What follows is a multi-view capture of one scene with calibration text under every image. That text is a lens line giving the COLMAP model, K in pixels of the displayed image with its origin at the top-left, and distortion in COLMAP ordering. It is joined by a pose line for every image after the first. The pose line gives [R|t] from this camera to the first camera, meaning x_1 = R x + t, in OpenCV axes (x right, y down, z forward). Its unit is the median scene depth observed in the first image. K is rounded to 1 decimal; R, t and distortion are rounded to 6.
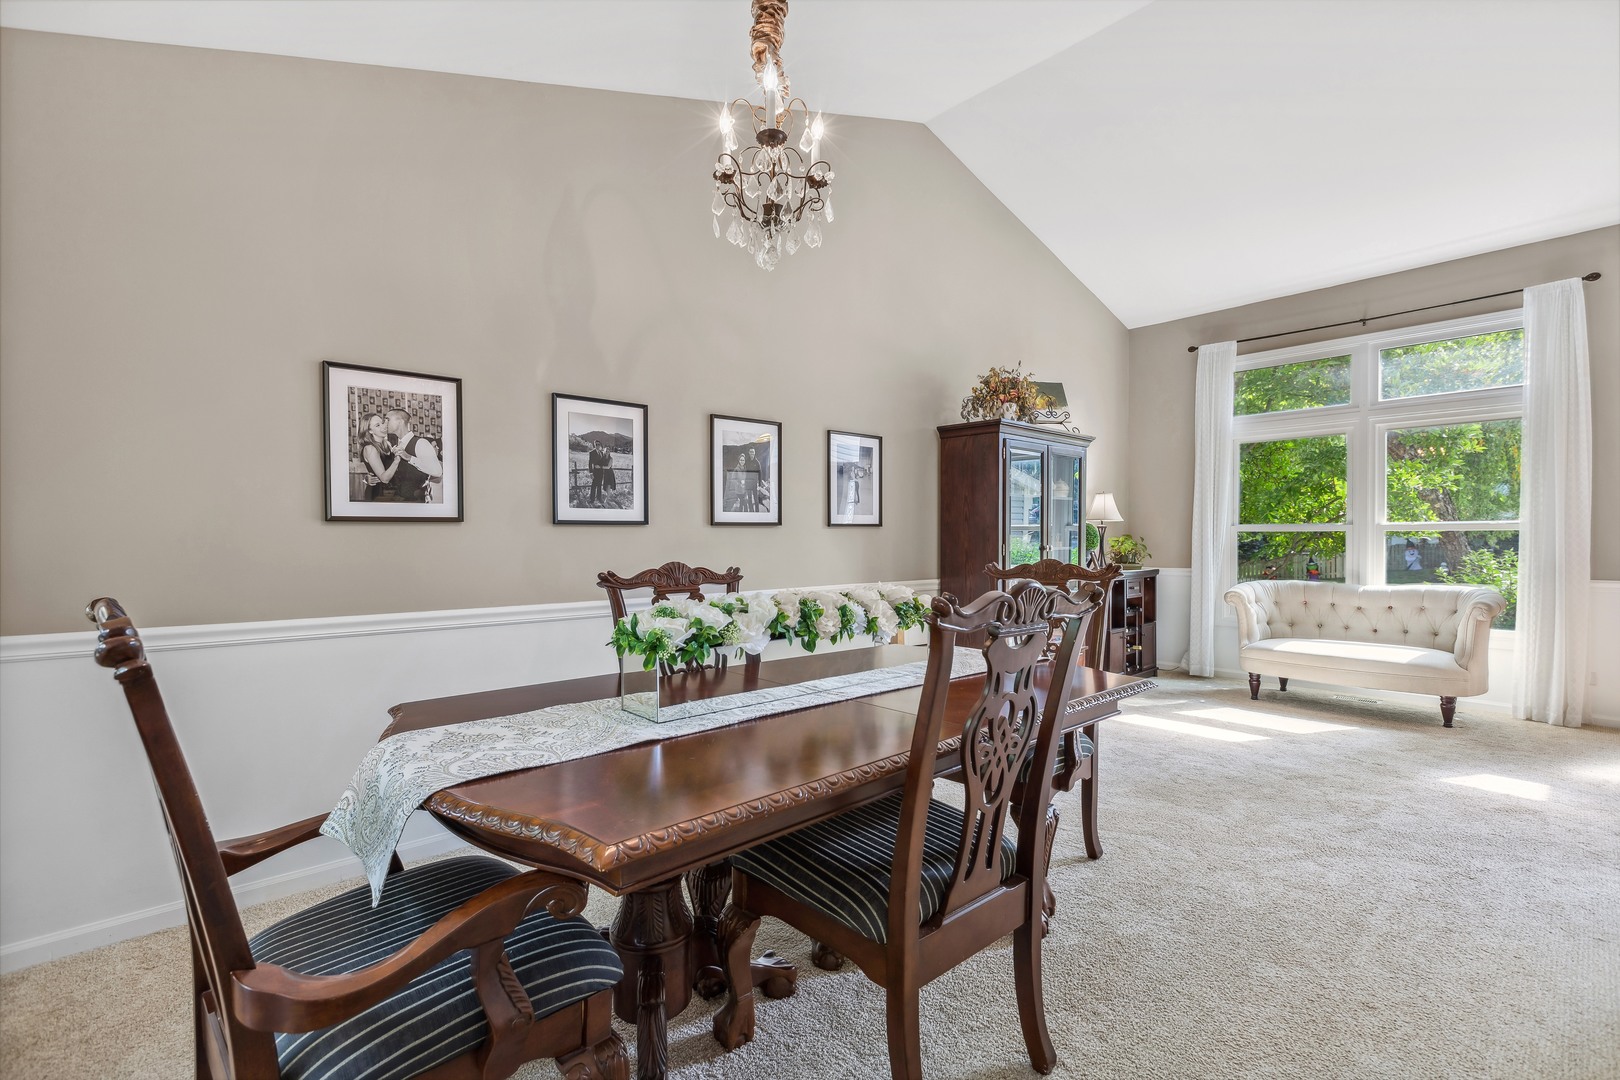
lens RADIAL K [[670.0, 0, 810.0], [0, 670.0, 540.0], [0, 0, 1]] dist [-0.000660, -0.000011]
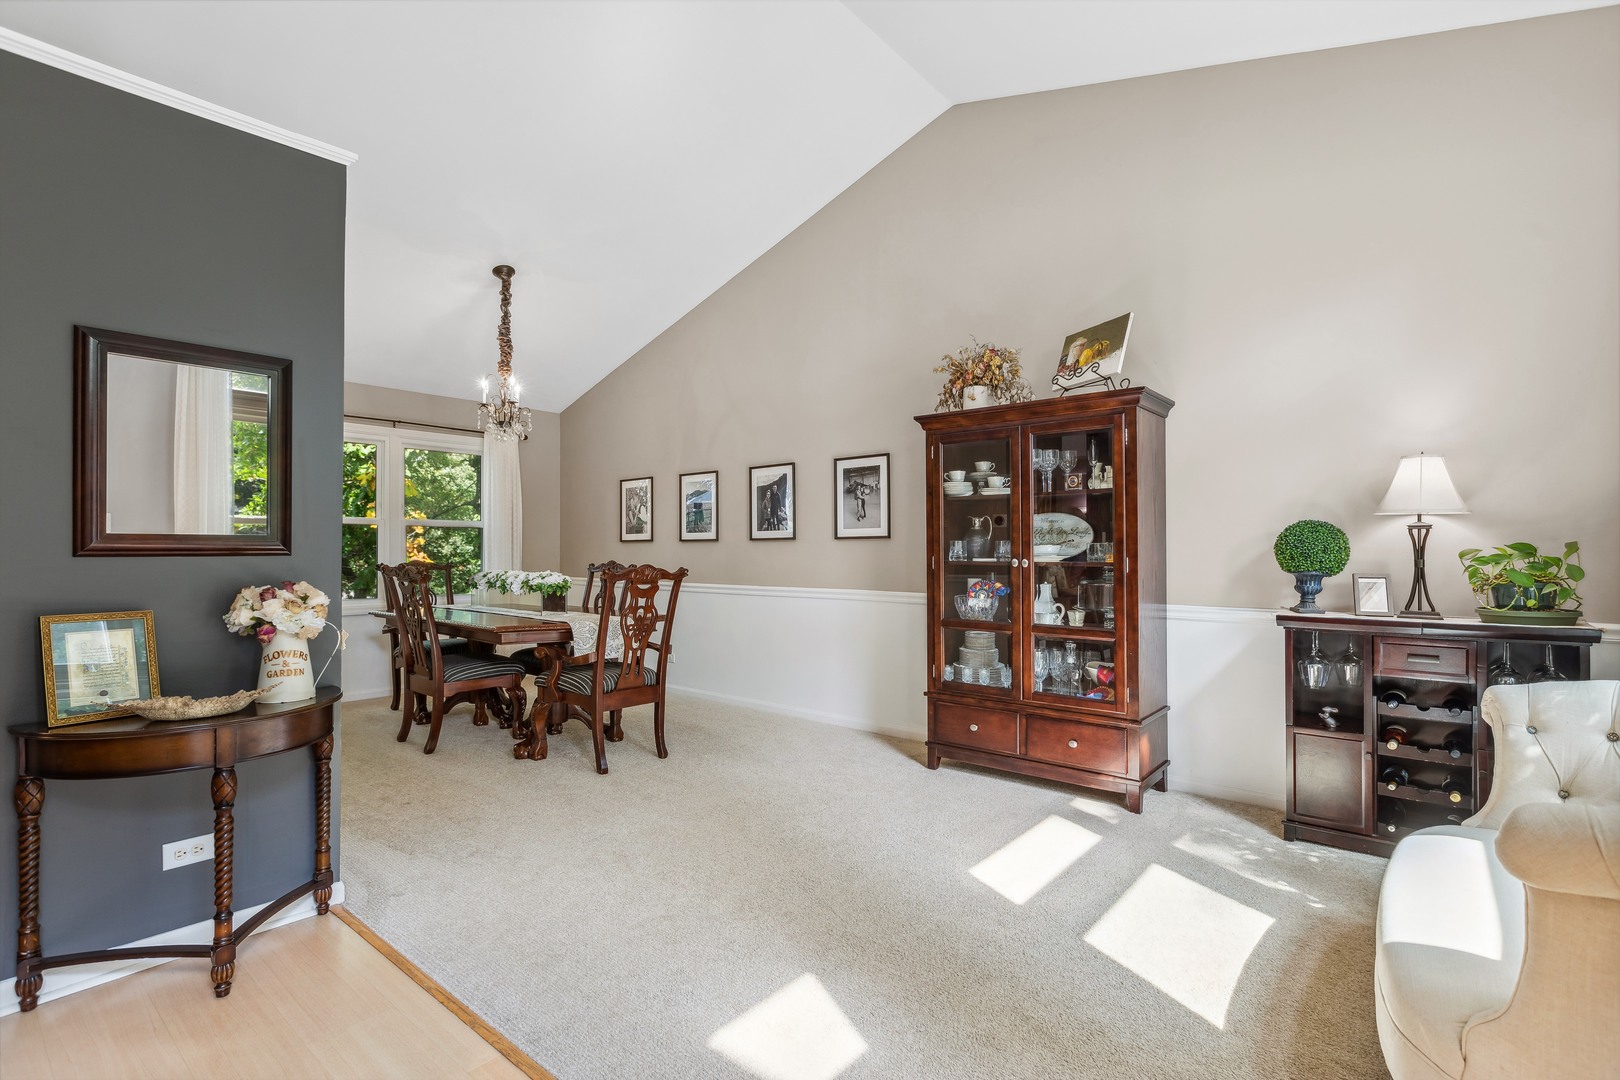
lens RADIAL K [[763.9, 0, 810.0], [0, 763.9, 540.0], [0, 0, 1]] dist [-0.000134, -0.000021]
pose [[0.169722, -0.017611, -0.985335, 1.555708], [-0.010172, 0.999756, -0.019620, 0.008491], [0.985440, 0.013353, 0.169501, 0.836396]]
